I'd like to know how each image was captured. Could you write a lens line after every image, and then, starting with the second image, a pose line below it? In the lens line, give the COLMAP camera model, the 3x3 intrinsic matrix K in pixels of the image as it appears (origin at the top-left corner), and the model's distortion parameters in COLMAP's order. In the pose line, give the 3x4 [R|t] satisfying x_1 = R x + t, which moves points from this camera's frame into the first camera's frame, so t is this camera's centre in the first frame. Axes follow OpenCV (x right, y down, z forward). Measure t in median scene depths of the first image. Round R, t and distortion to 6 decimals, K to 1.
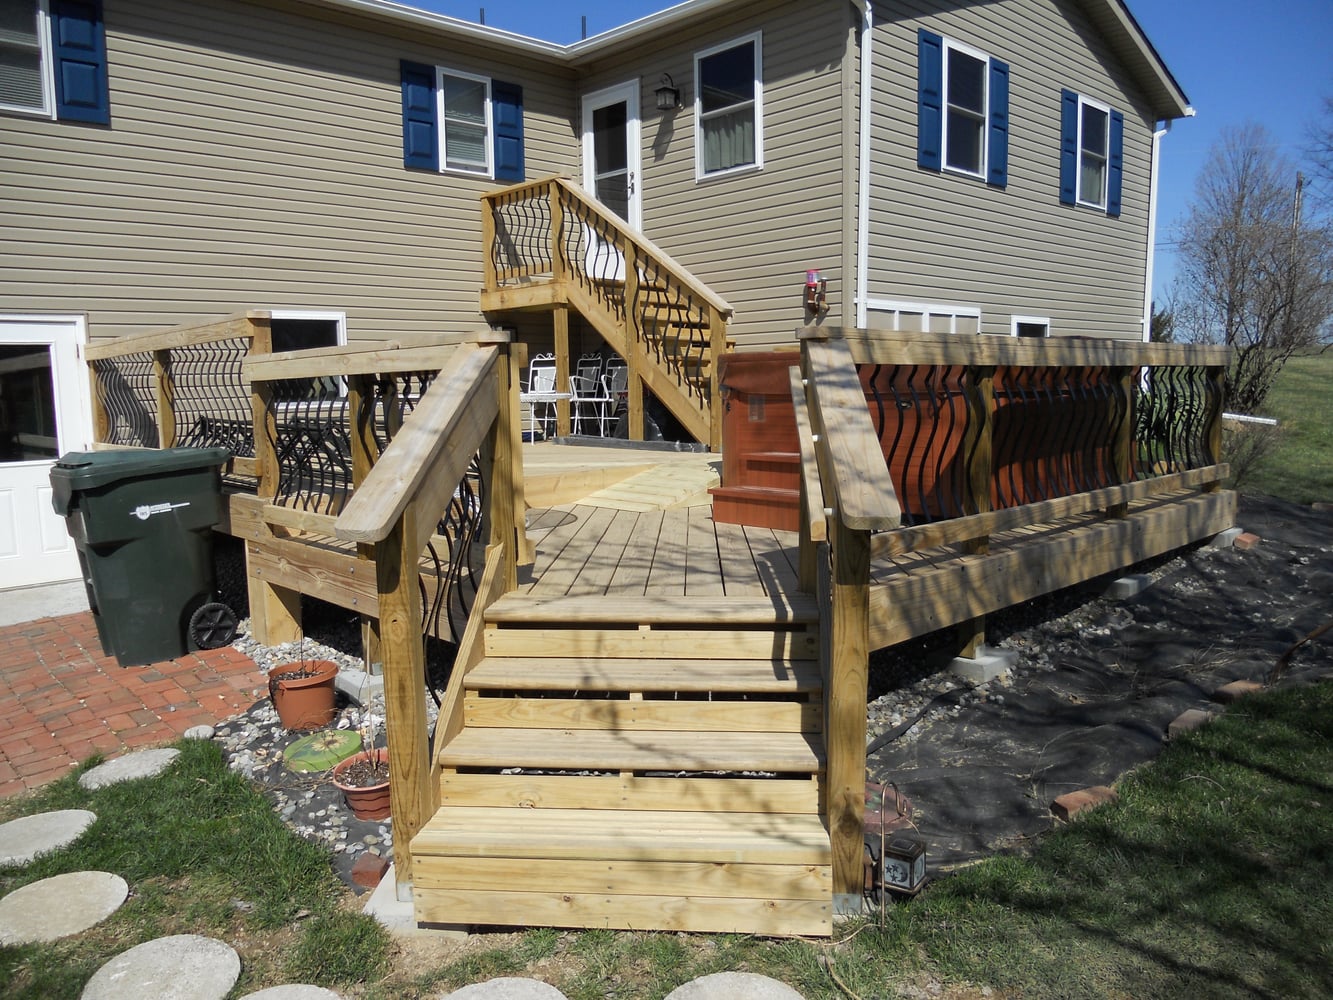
lens RADIAL K [[1005.1, 0, 666.5], [0, 1005.1, 500.0], [0, 0, 1]] dist [0.025122, 0.000909]
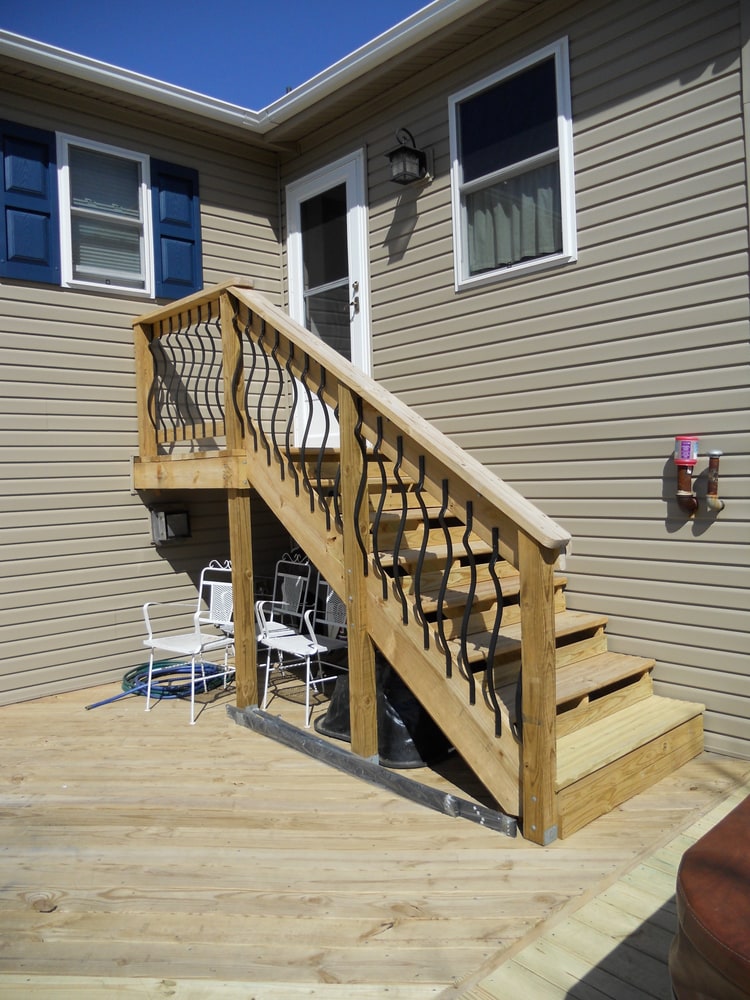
lens RADIAL K [[776.6, 0, 375.0], [0, 776.6, 500.0], [0, 0, 1]] dist [-0.014651, -0.007076]
pose [[0.999544, -0.016929, -0.025019, -0.011150], [0.014867, 0.996651, -0.080413, -0.146745], [0.026297, 0.080004, 0.996448, 0.526170]]
